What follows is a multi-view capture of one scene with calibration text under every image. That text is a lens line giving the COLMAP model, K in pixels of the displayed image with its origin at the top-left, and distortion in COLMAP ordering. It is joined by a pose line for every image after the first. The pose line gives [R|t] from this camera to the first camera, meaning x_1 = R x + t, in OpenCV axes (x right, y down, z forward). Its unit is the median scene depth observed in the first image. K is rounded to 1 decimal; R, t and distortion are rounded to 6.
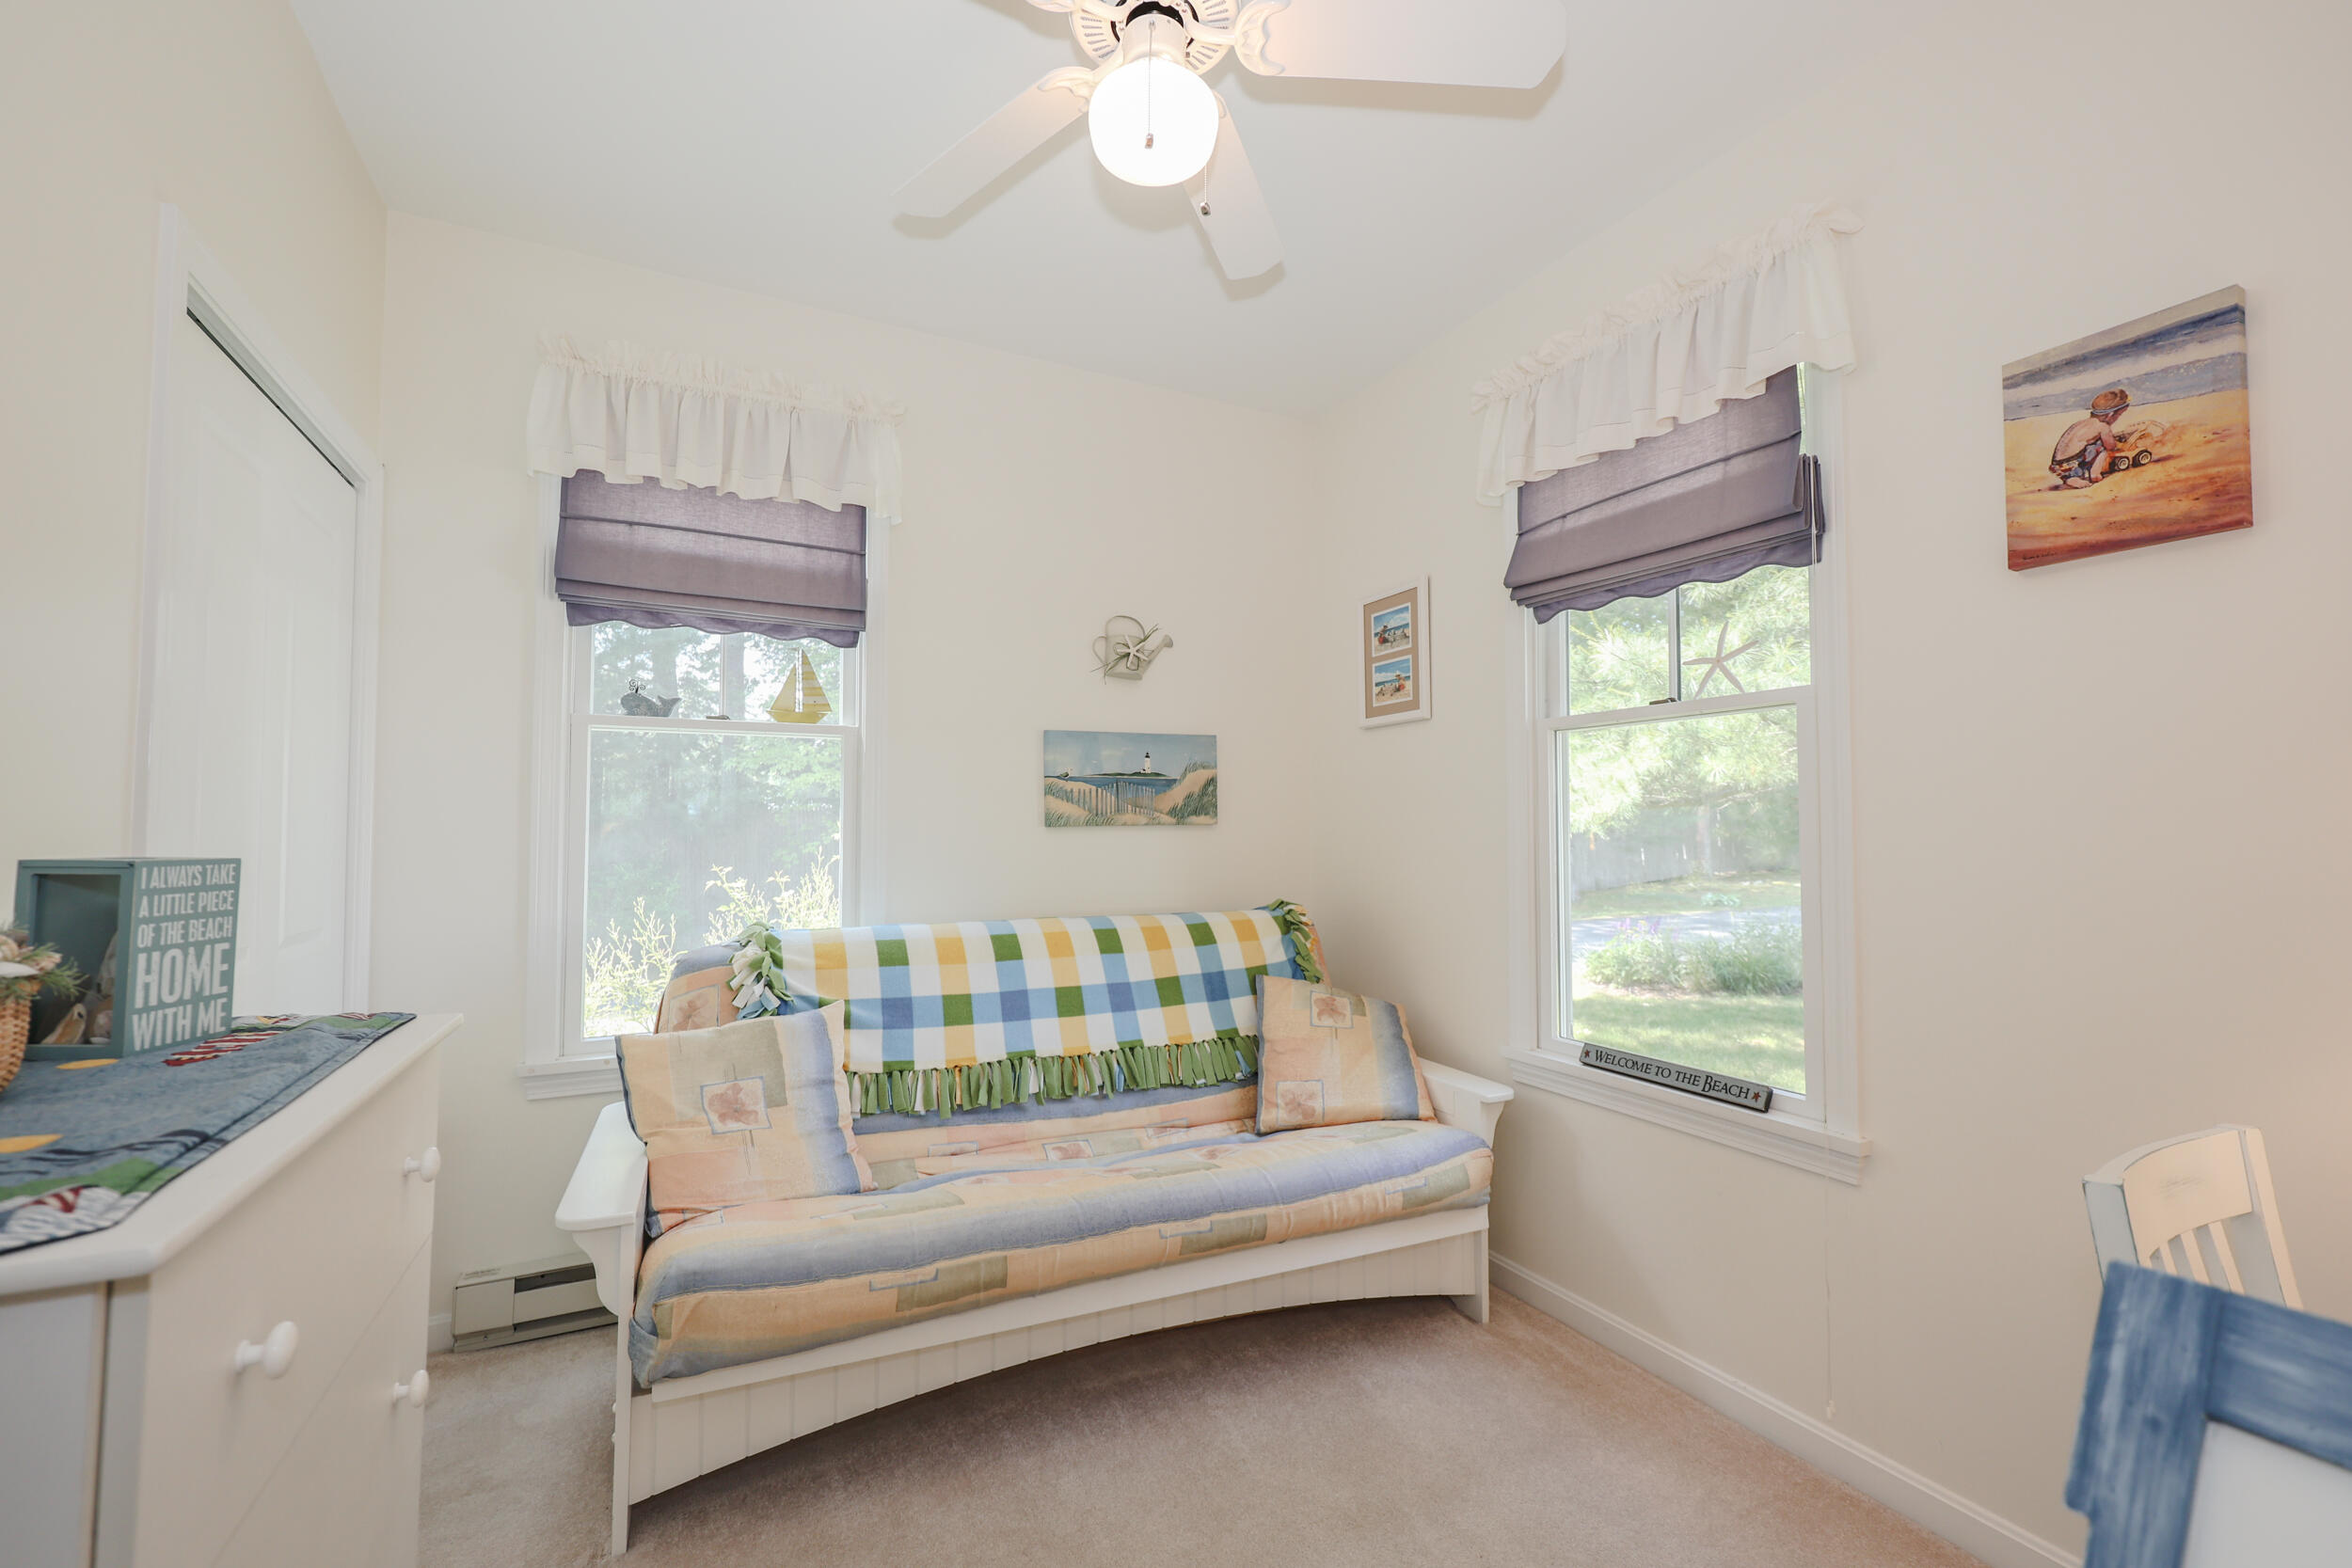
lens RADIAL K [[971.5, 0, 1169.7], [0, 971.5, 782.2], [0, 0, 1]] dist [0.001411, -0.001257]
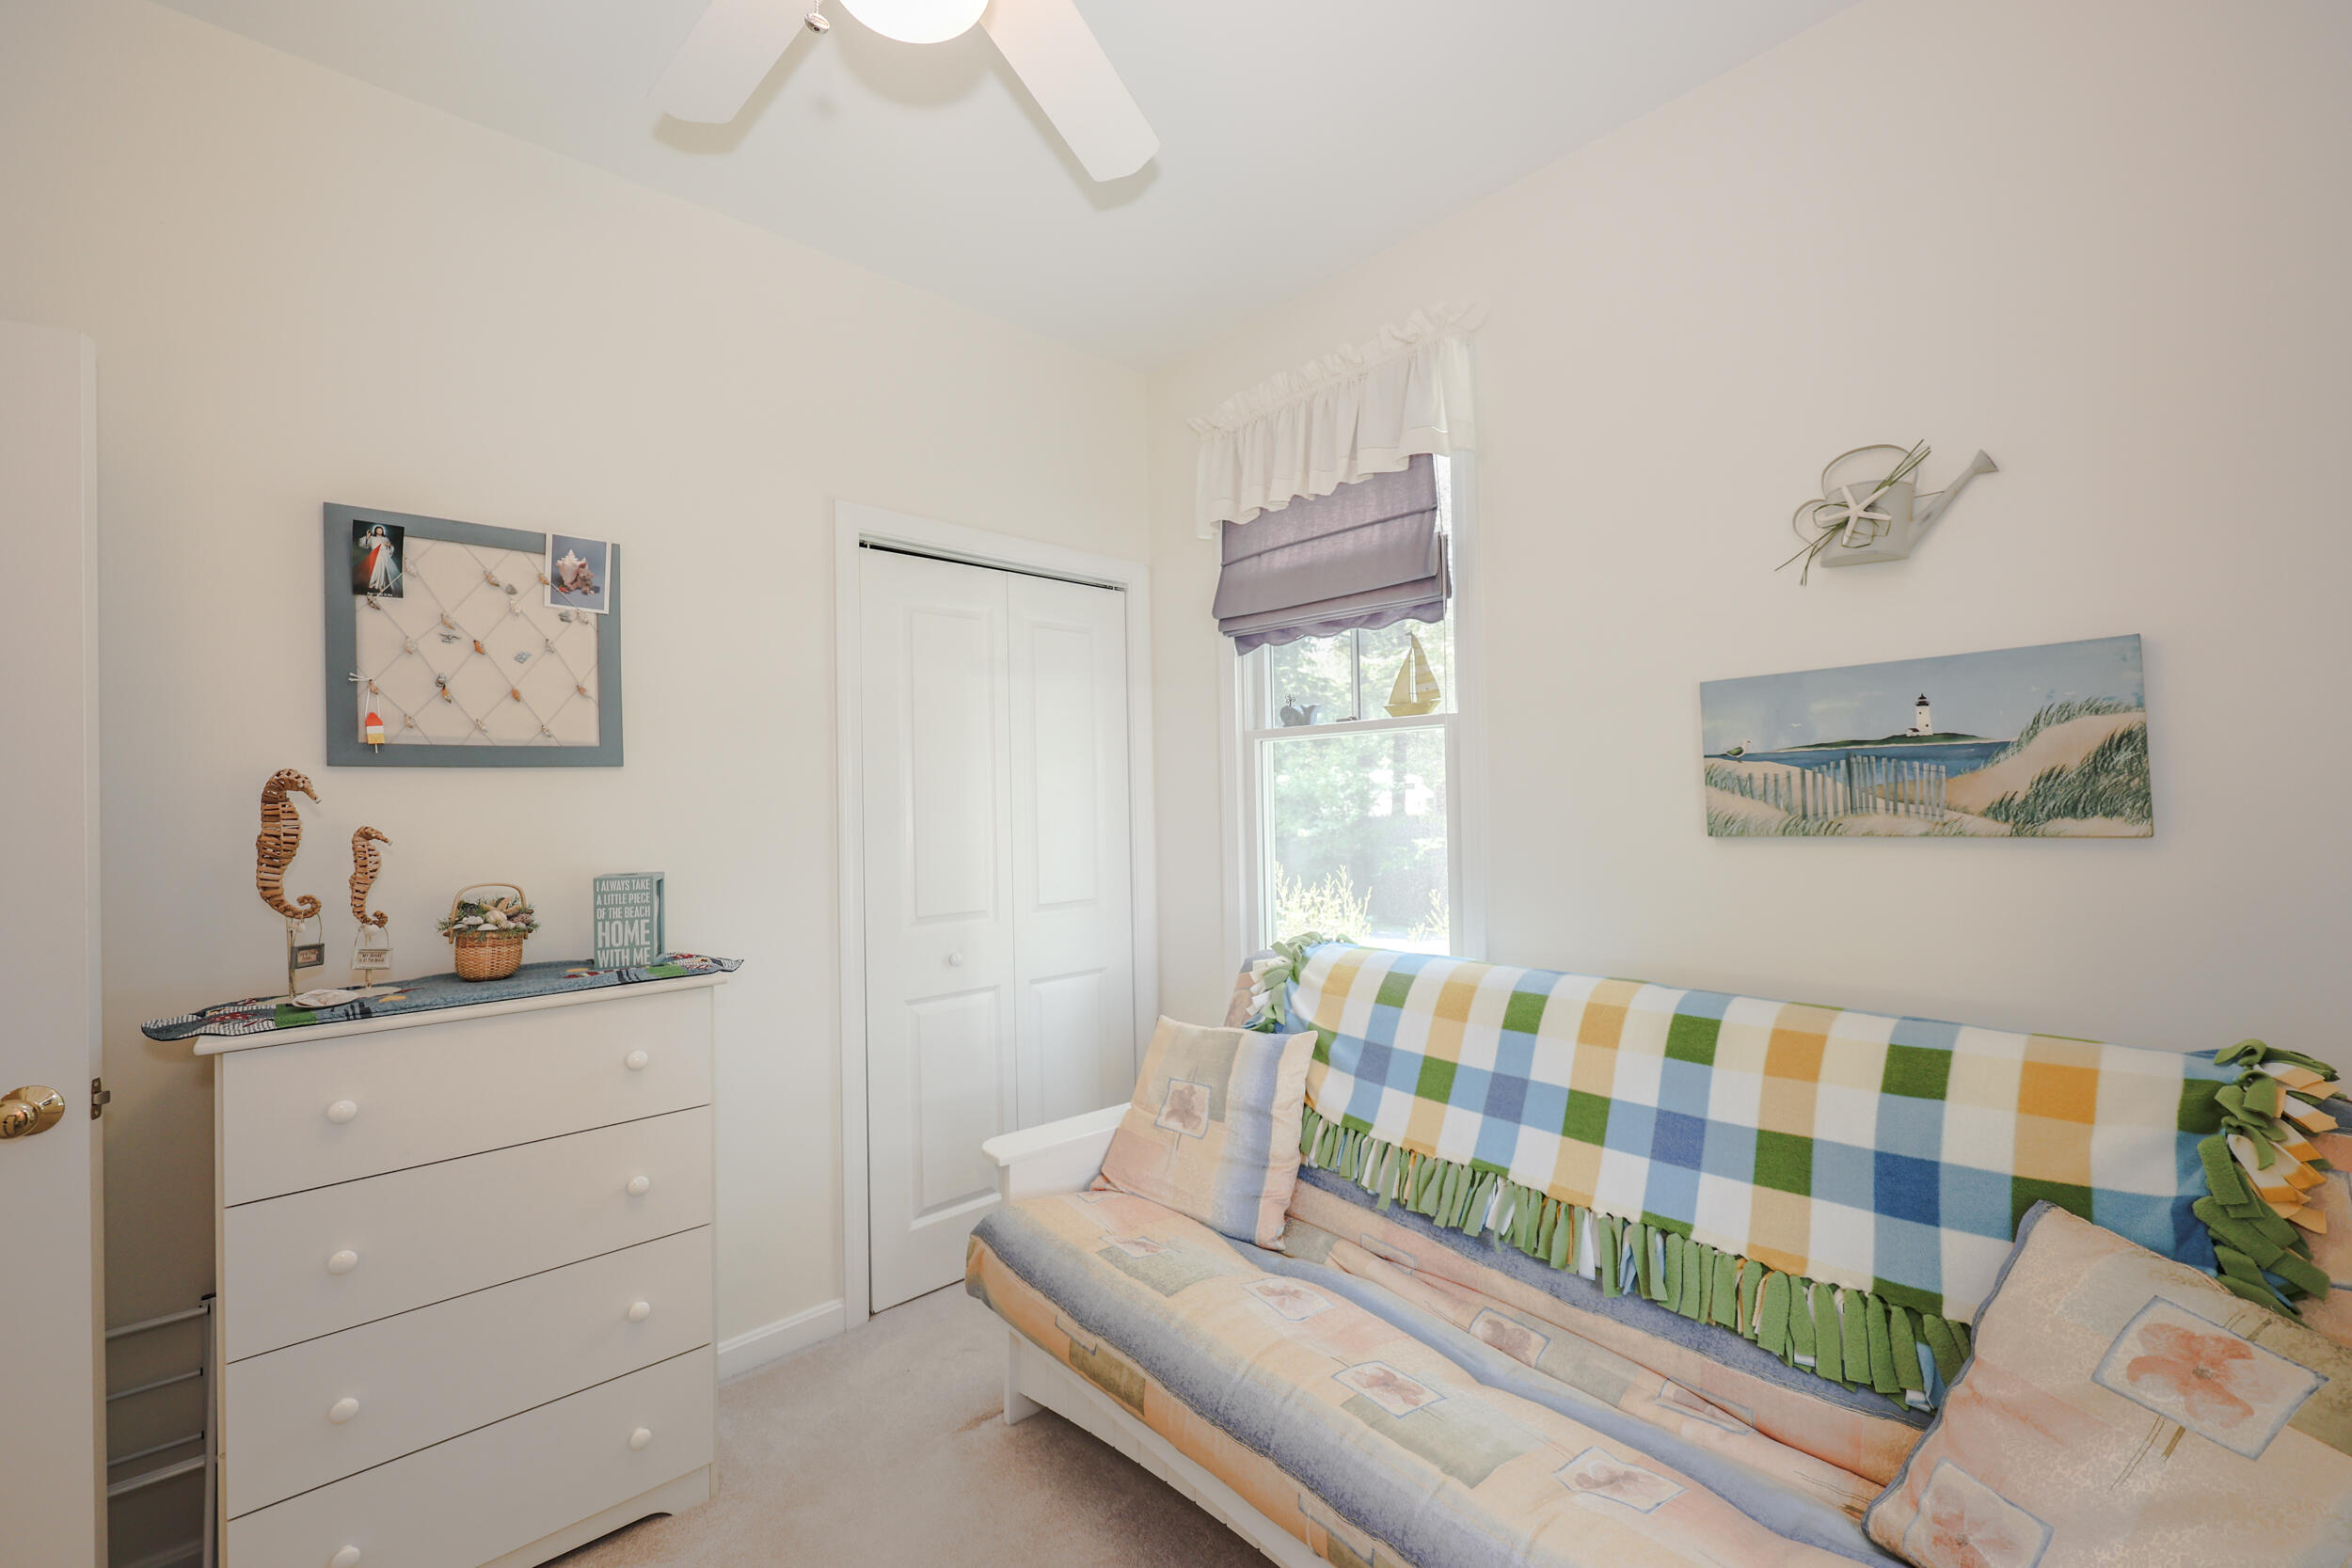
lens RADIAL K [[971.5, 0, 1192.8], [0, 971.5, 776.3], [0, 0, 1]] dist [0.001411, -0.001257]
pose [[0.256209, -0.023769, -0.966329, 0.471493], [0.067904, 0.997670, -0.006536, -0.013464], [0.964233, -0.063944, 0.257226, 0.615817]]
